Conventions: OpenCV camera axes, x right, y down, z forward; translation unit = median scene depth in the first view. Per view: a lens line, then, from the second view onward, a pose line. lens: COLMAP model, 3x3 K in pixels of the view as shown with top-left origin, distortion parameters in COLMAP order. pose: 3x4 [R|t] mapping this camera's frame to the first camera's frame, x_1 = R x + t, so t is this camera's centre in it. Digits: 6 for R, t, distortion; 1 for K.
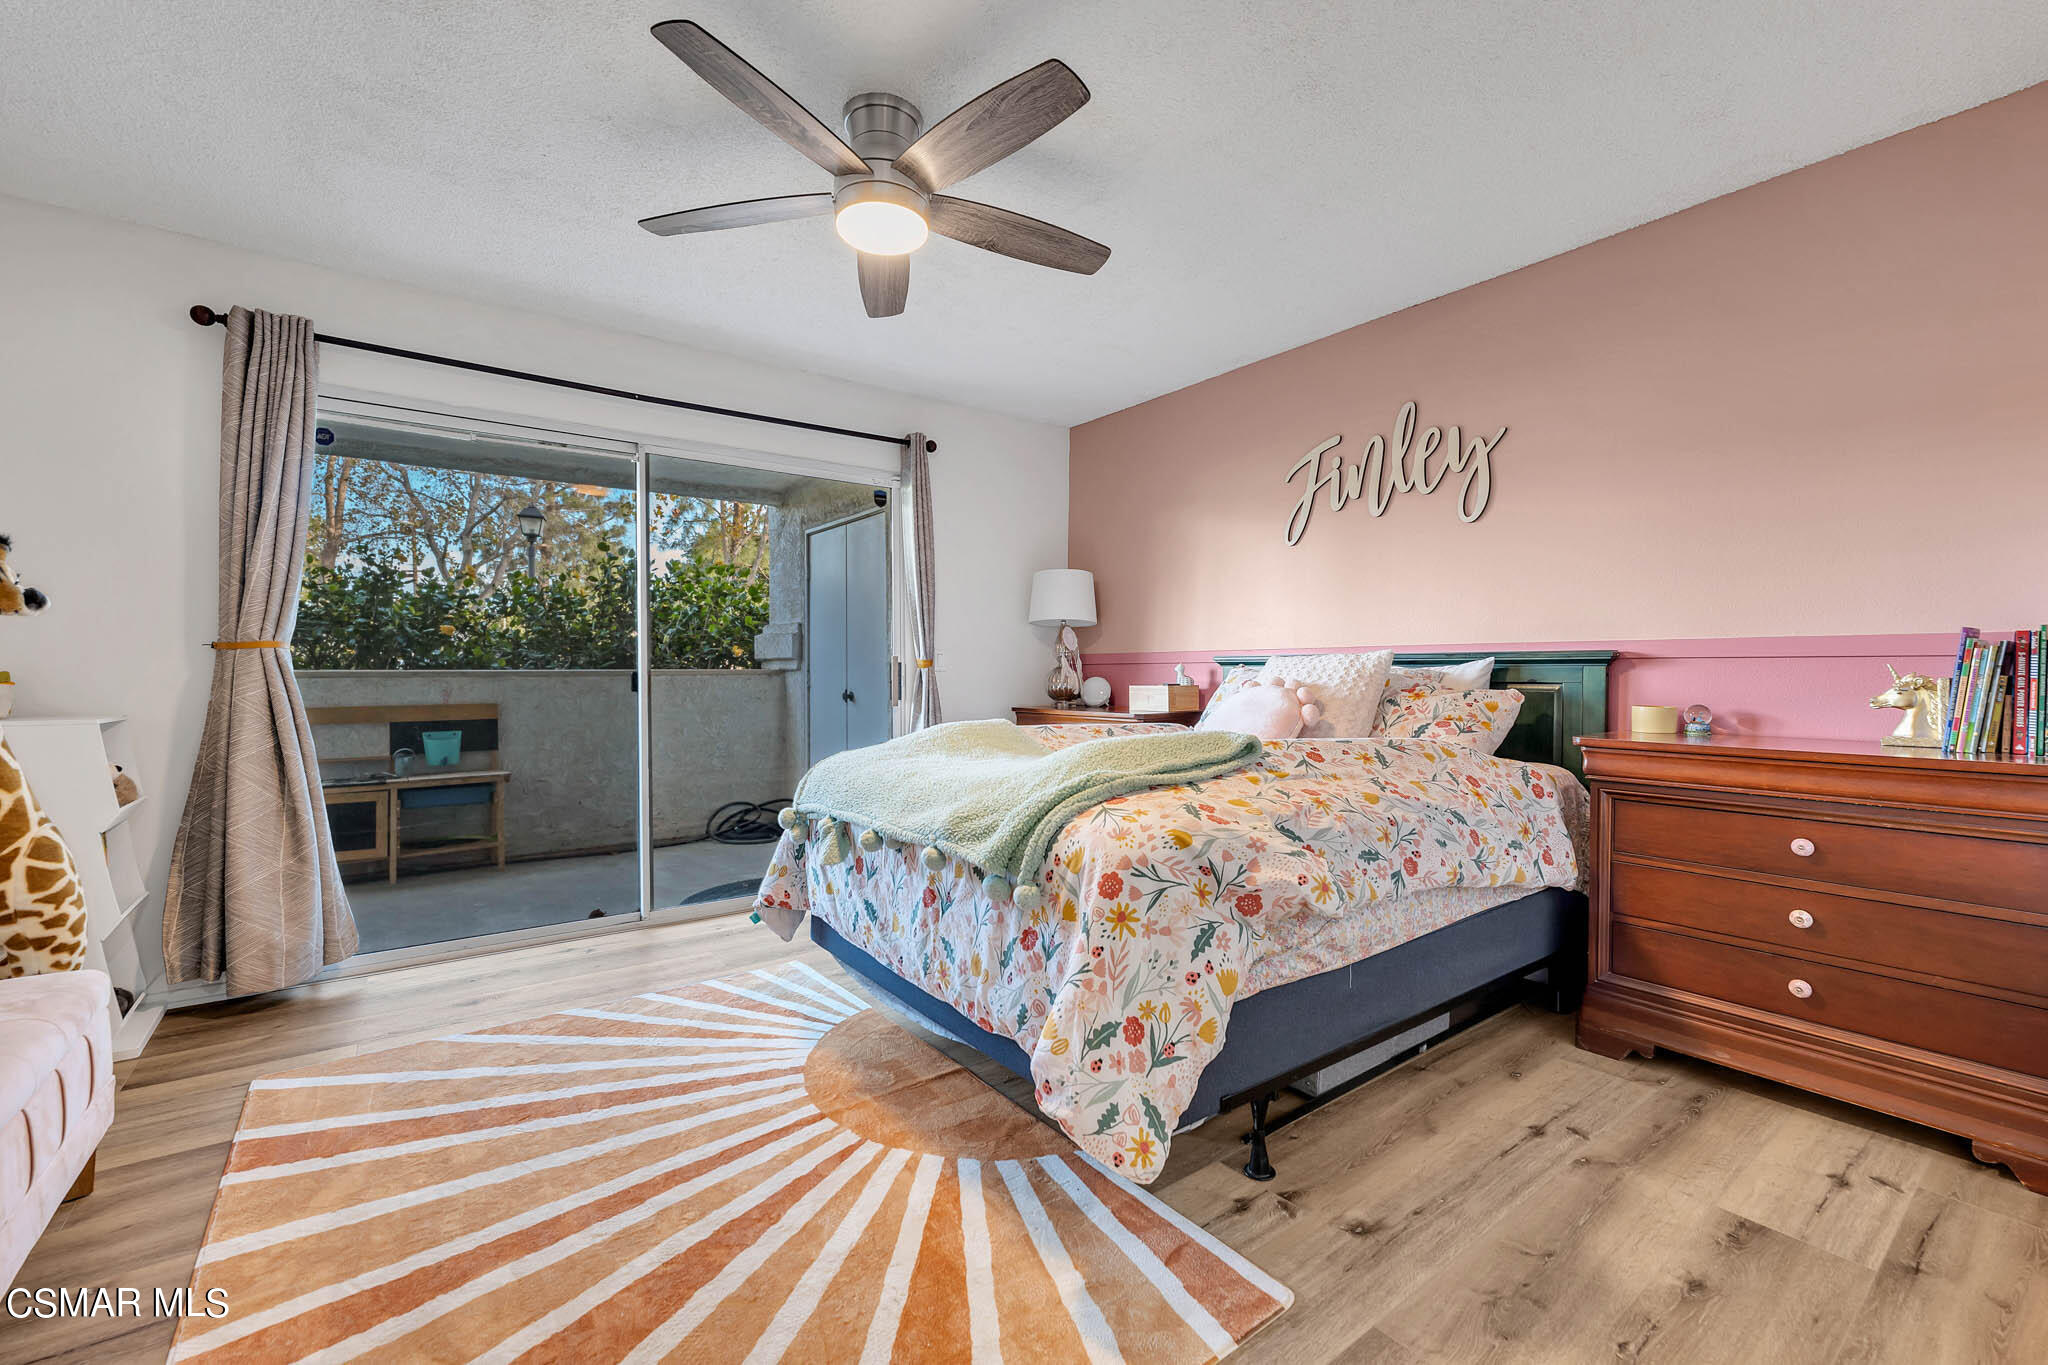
lens RADIAL K [[834.1, 0, 1021.3], [0, 834.1, 687.9], [0, 0, 1]] dist [0.001317, -0.000308]
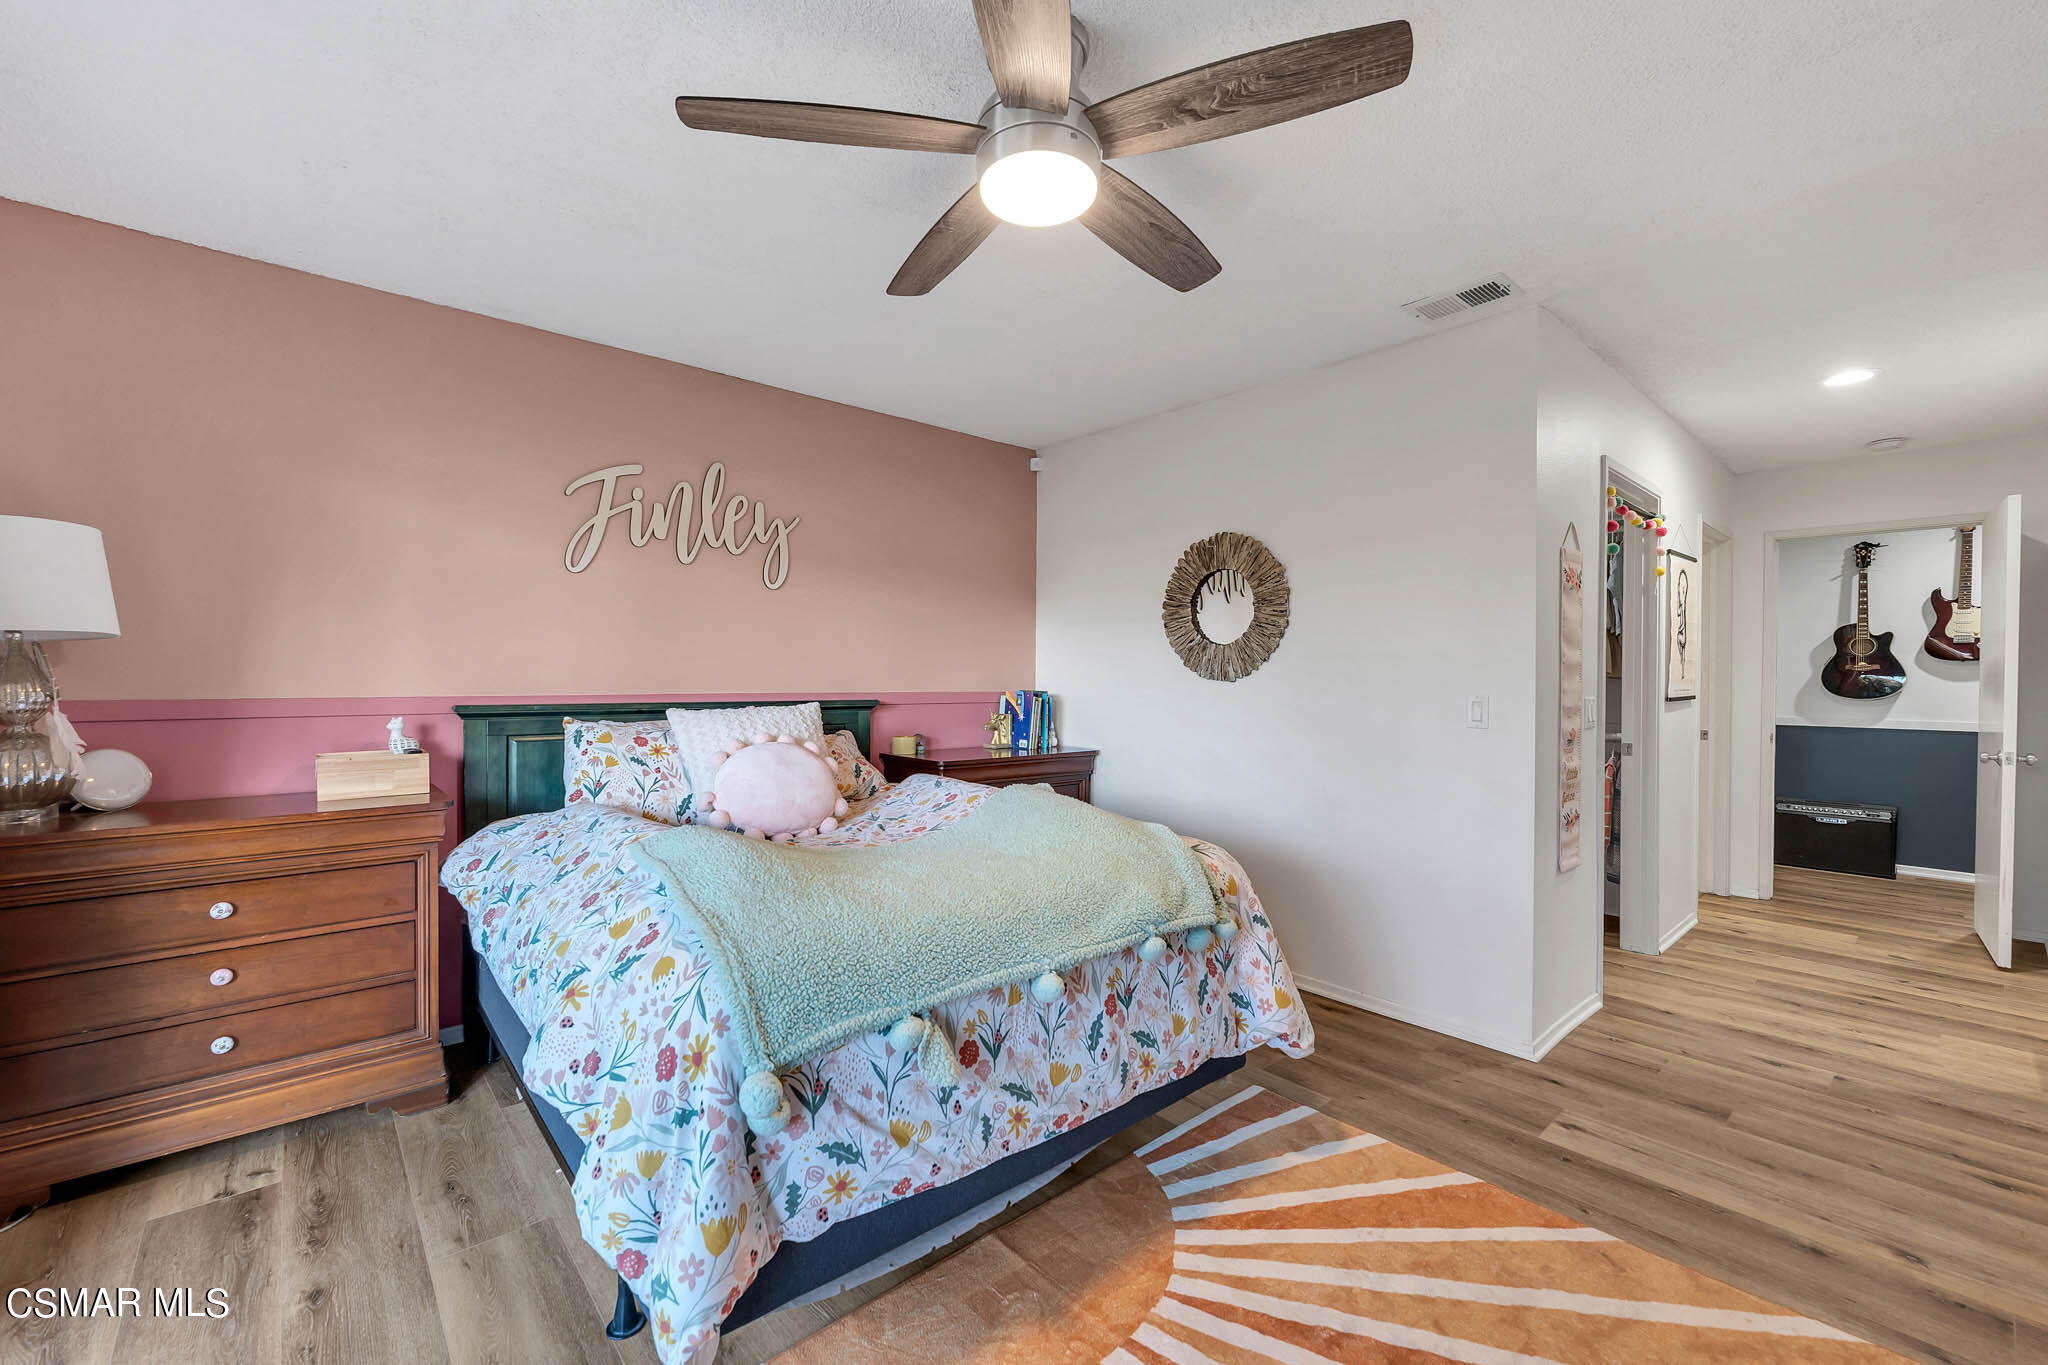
lens RADIAL K [[834.1, 0, 1021.3], [0, 834.1, 687.9], [0, 0, 1]] dist [0.001317, -0.000308]
pose [[-0.069793, -0.009182, 0.997519, -1.182515], [0.015397, 0.999829, 0.010281, -0.124698], [-0.997443, 0.016077, -0.069640, 1.350105]]
